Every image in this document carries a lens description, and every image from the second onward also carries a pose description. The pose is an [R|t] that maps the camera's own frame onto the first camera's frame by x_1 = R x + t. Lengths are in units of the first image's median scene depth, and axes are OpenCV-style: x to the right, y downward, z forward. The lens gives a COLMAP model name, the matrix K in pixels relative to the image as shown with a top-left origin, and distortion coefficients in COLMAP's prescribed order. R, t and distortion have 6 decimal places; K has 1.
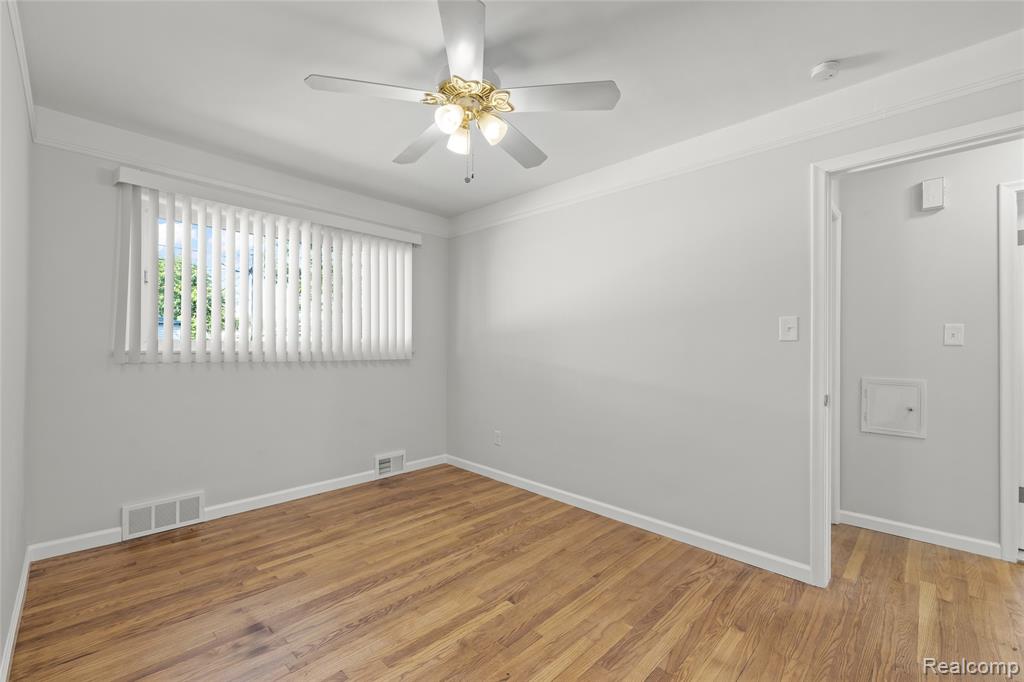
lens RADIAL K [[428.8, 0, 512.1], [0, 428.8, 344.2], [0, 0, 1]] dist [0.002526, 0.000633]
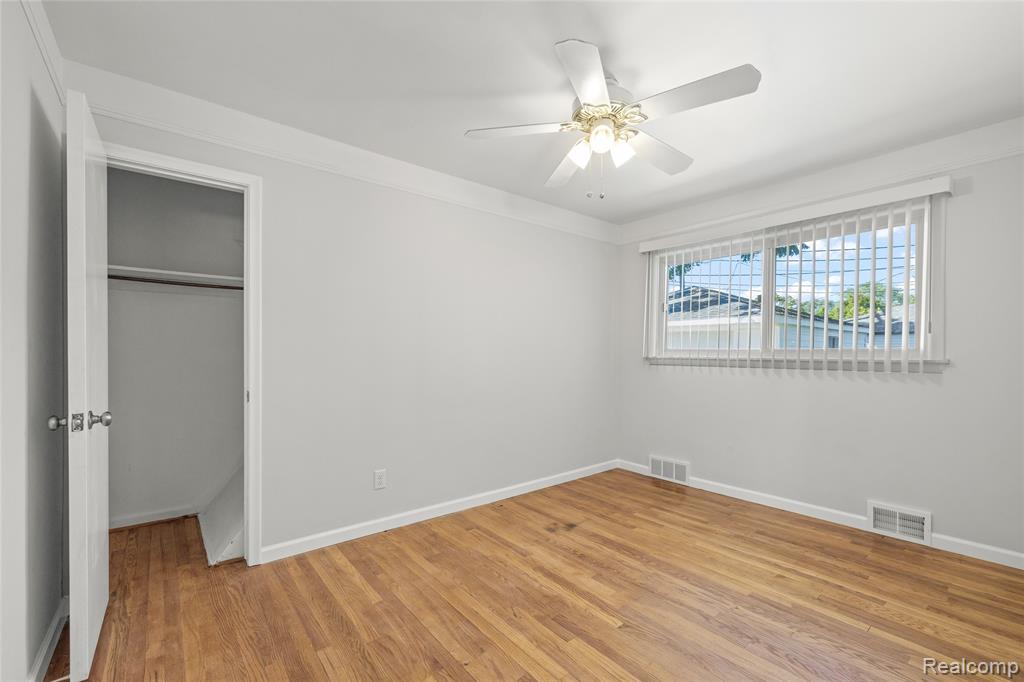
lens RADIAL K [[428.8, 0, 511.4], [0, 428.8, 360.3], [0, 0, 1]] dist [0.002526, 0.000633]
pose [[-0.111551, 0.011191, -0.993696, 0.697143], [0.000057, 0.999937, 0.011255, 0.009376], [0.993759, 0.001199, -0.111545, 0.639576]]
